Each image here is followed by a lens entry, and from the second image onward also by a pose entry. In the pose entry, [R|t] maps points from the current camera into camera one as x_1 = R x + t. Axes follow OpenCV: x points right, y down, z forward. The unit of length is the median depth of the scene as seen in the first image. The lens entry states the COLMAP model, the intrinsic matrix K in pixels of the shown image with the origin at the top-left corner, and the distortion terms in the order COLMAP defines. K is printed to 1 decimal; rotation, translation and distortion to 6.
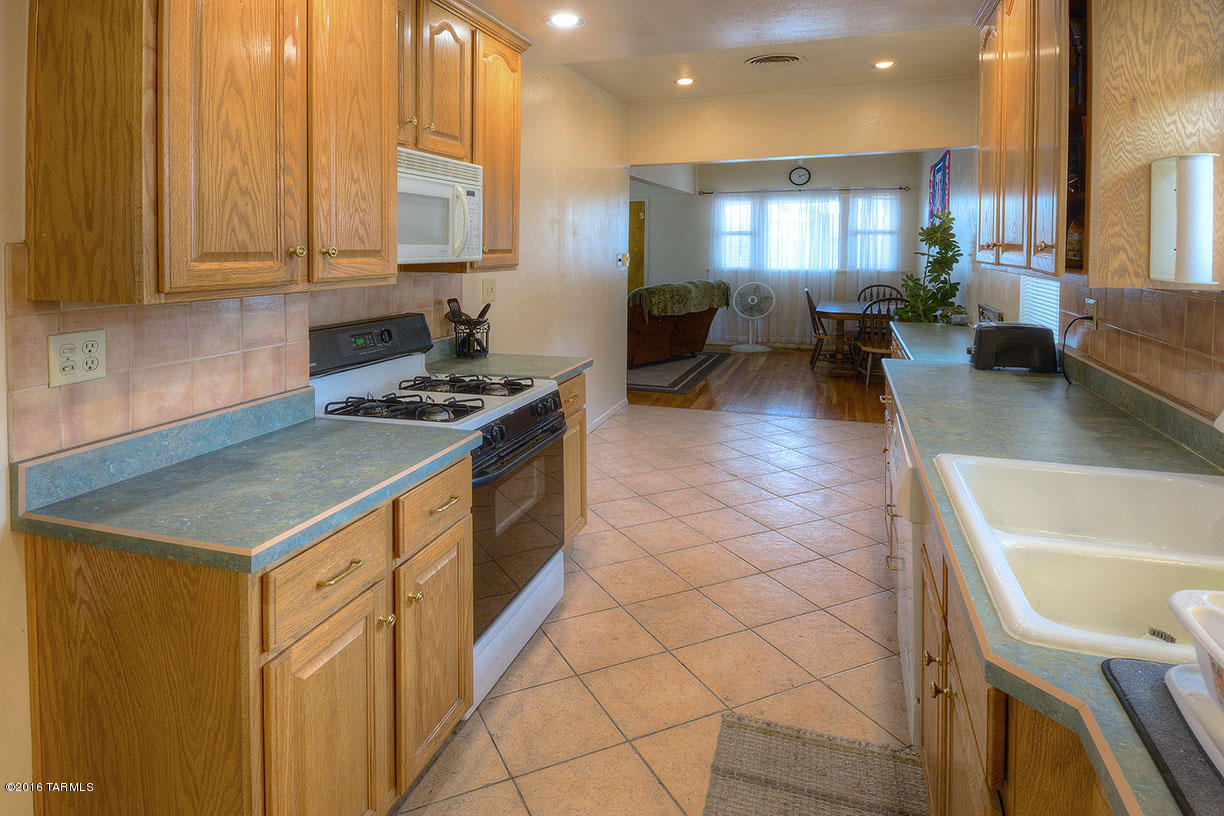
lens RADIAL K [[699.6, 0, 615.2], [0, 699.6, 407.3], [0, 0, 1]] dist [0.024571, -0.021914]
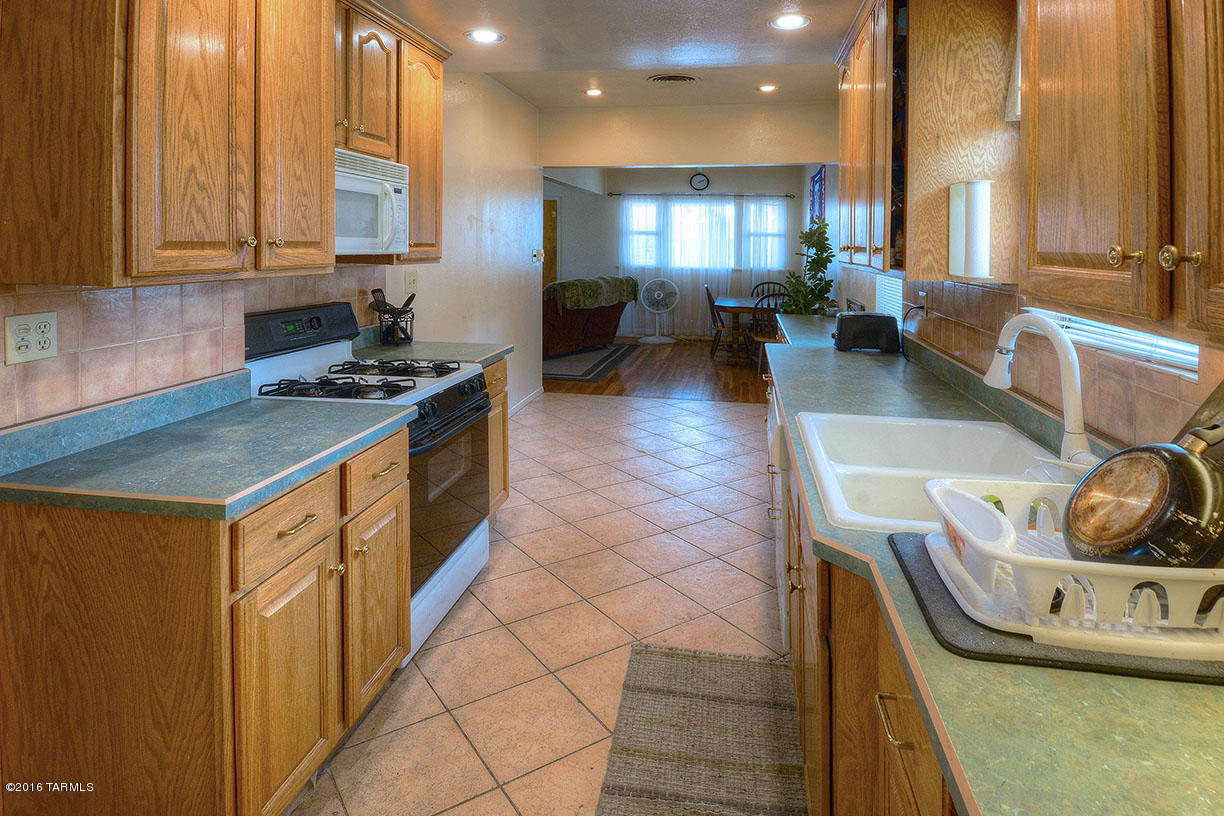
lens RADIAL K [[699.6, 0, 609.6], [0, 699.6, 400.8], [0, 0, 1]] dist [0.024571, -0.021914]
pose [[0.992963, -0.008707, 0.118103, -0.019061], [0.009373, 0.999943, -0.005085, 0.037568], [-0.118052, 0.006156, 0.992988, -0.156813]]
